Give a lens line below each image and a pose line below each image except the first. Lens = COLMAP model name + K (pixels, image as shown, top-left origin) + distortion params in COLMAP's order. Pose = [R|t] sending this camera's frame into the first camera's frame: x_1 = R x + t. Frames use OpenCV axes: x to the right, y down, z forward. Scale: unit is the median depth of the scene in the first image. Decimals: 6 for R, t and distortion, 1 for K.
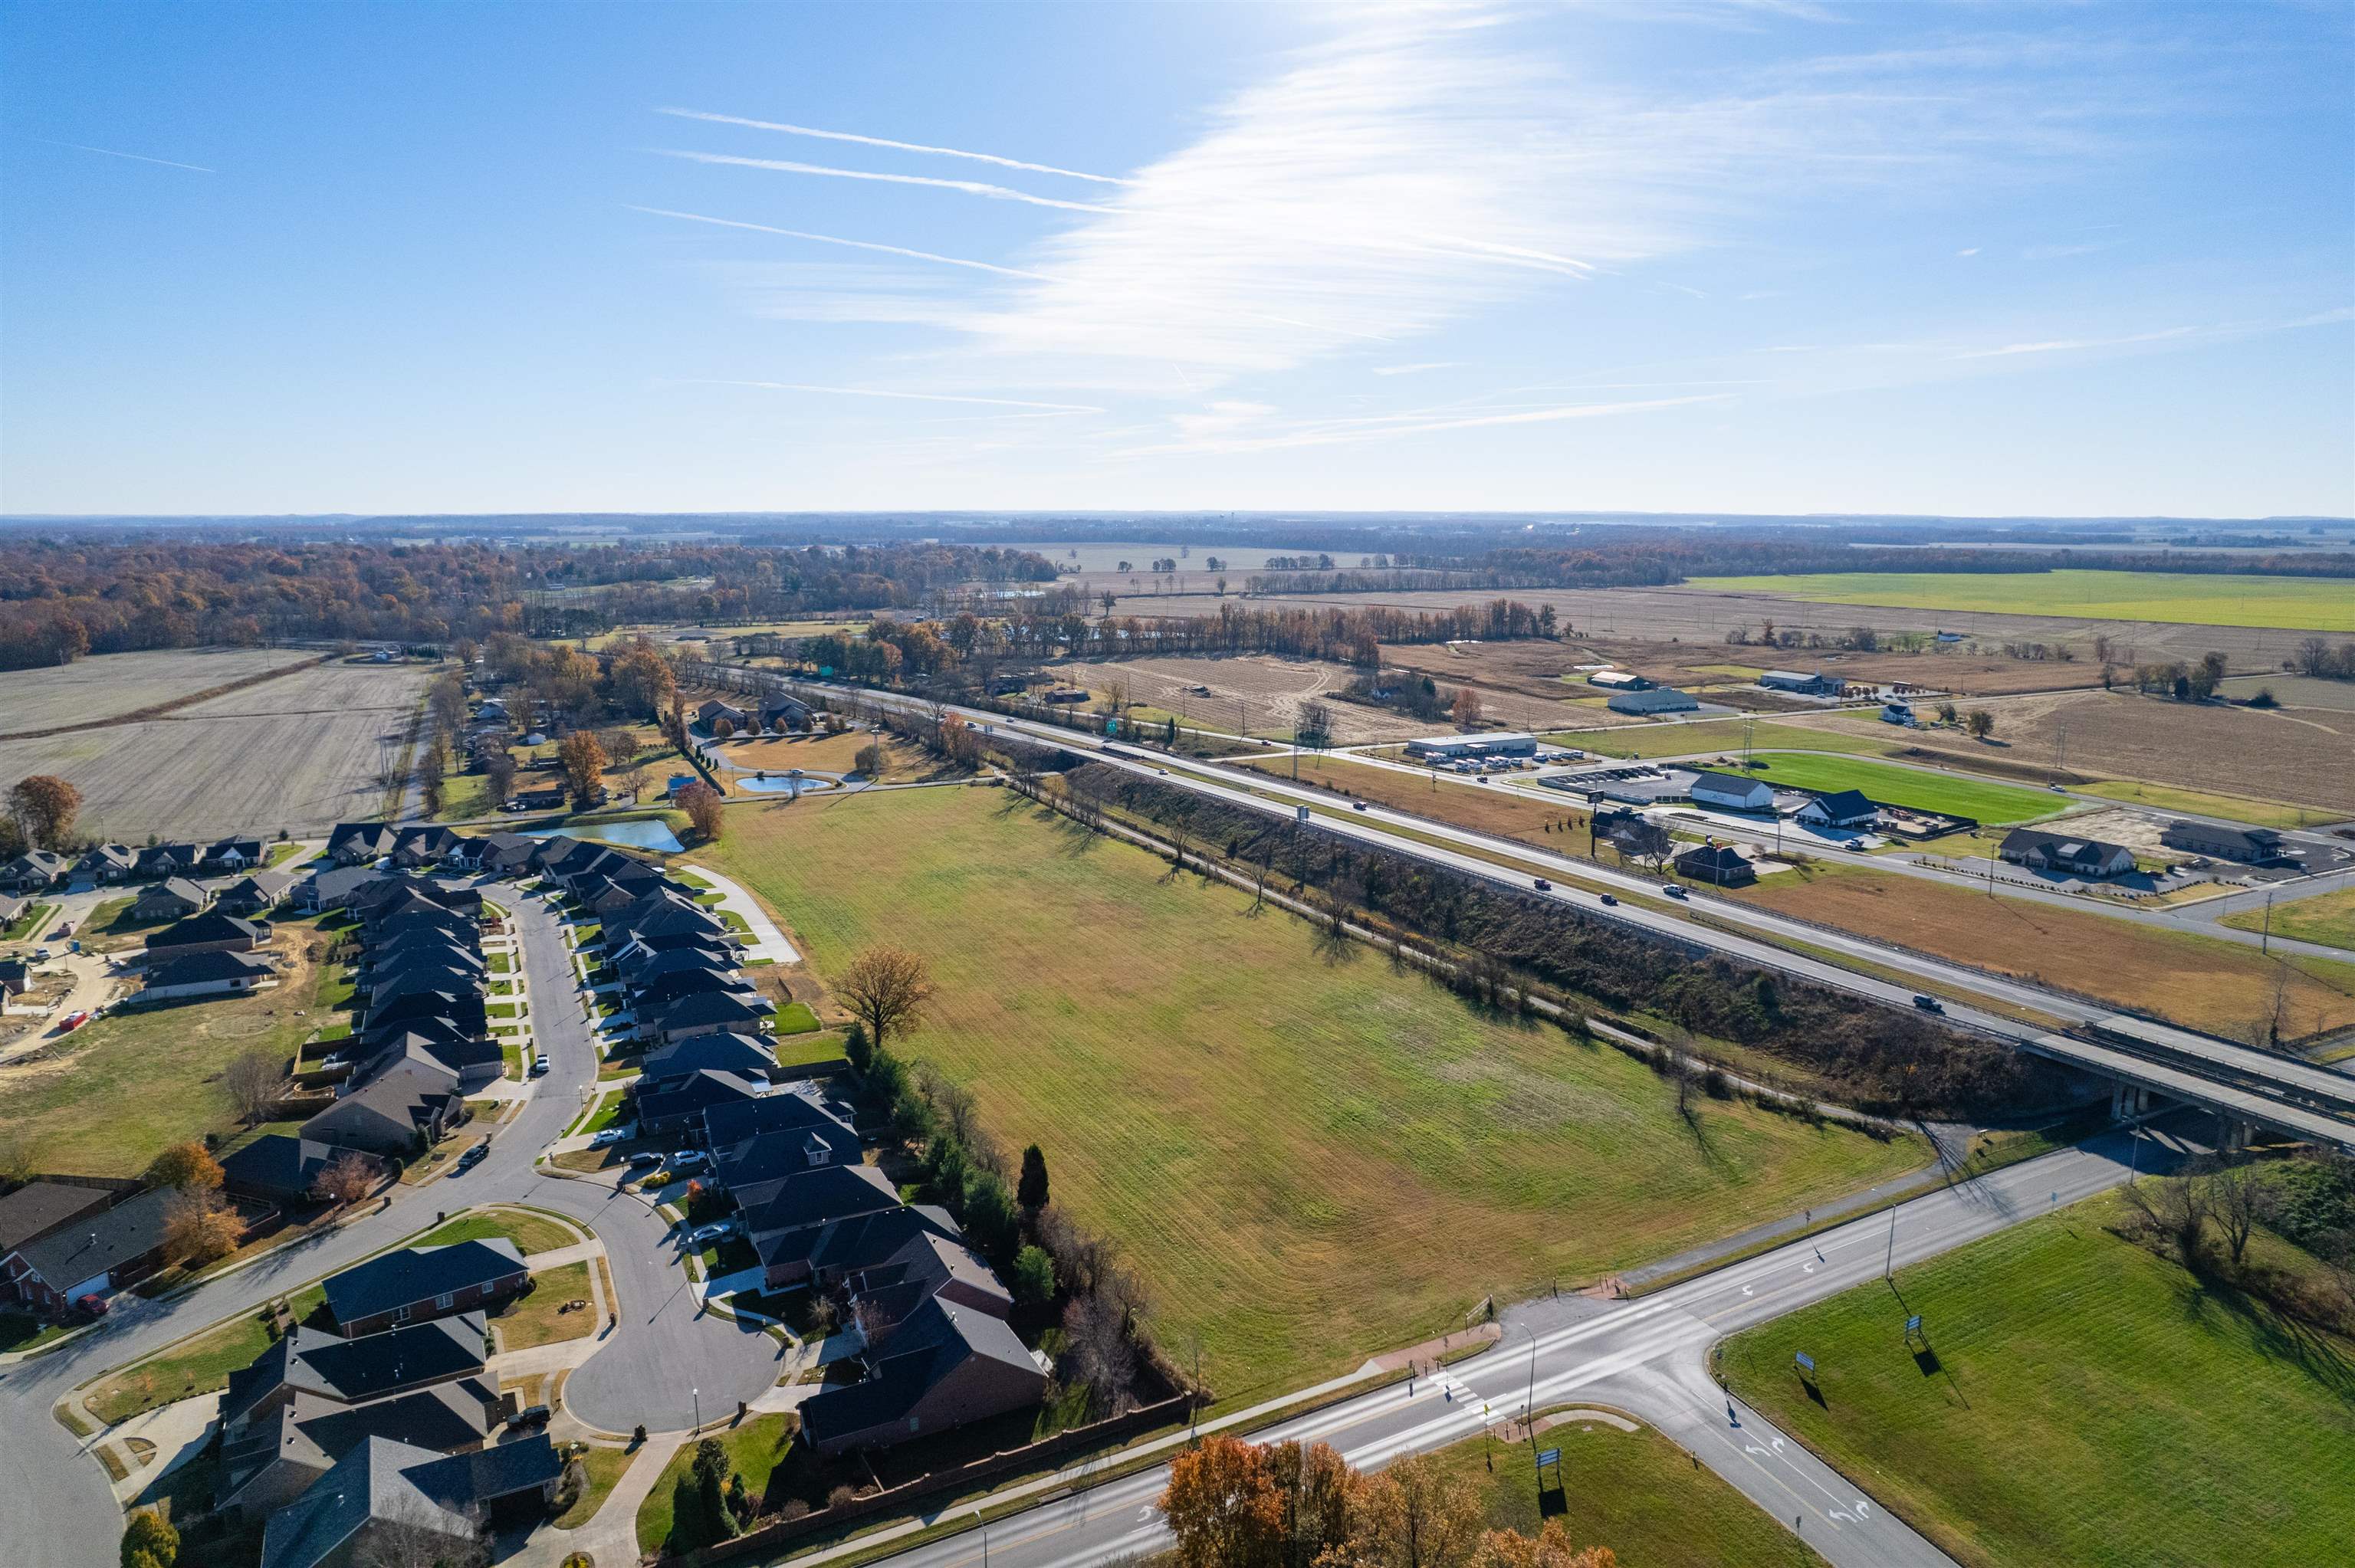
lens RADIAL K [[1461.5, 0, 1177.5], [0, 1461.5, 784.0], [0, 0, 1]] dist [-0.060979, 0.044545]
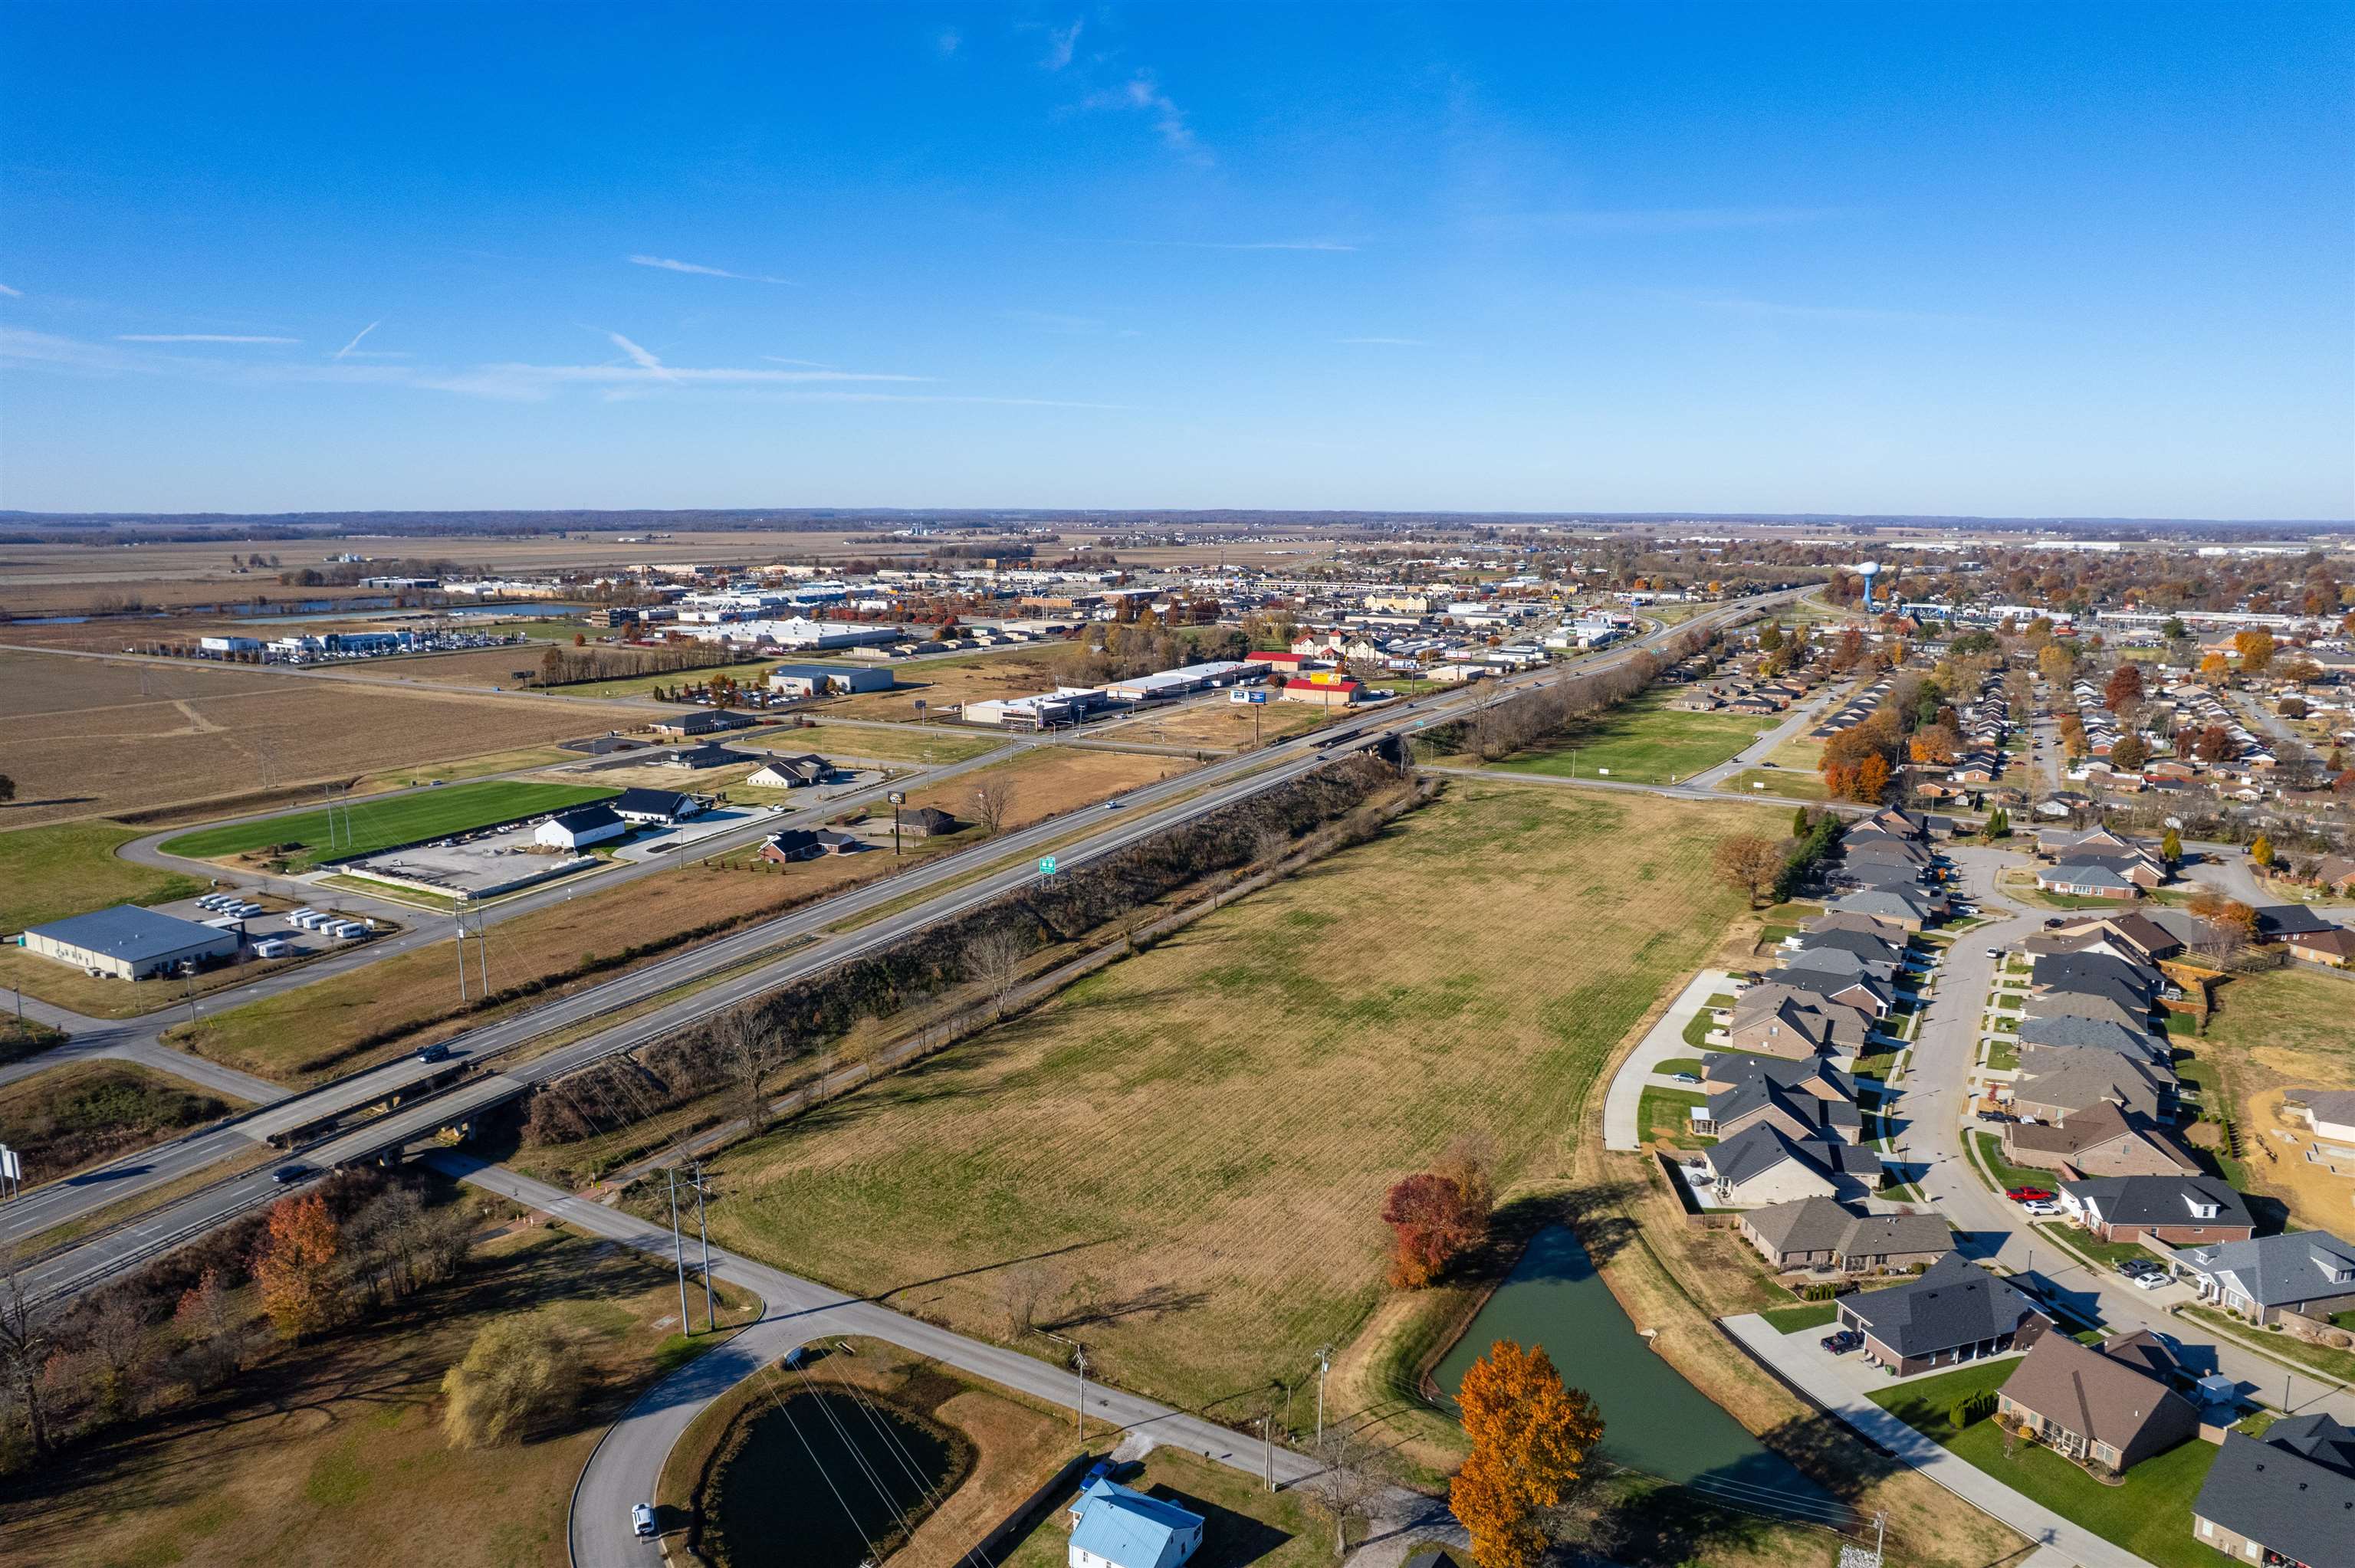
lens RADIAL K [[1511.3, 0, 1196.5], [0, 1511.3, 790.5], [0, 0, 1]] dist [-0.066266, 0.055480]
pose [[-0.546951, -0.152010, 0.823248, -0.809117], [0.141747, 0.952363, 0.270025, -0.292645], [-0.825077, 0.264383, -0.499348, 1.592220]]
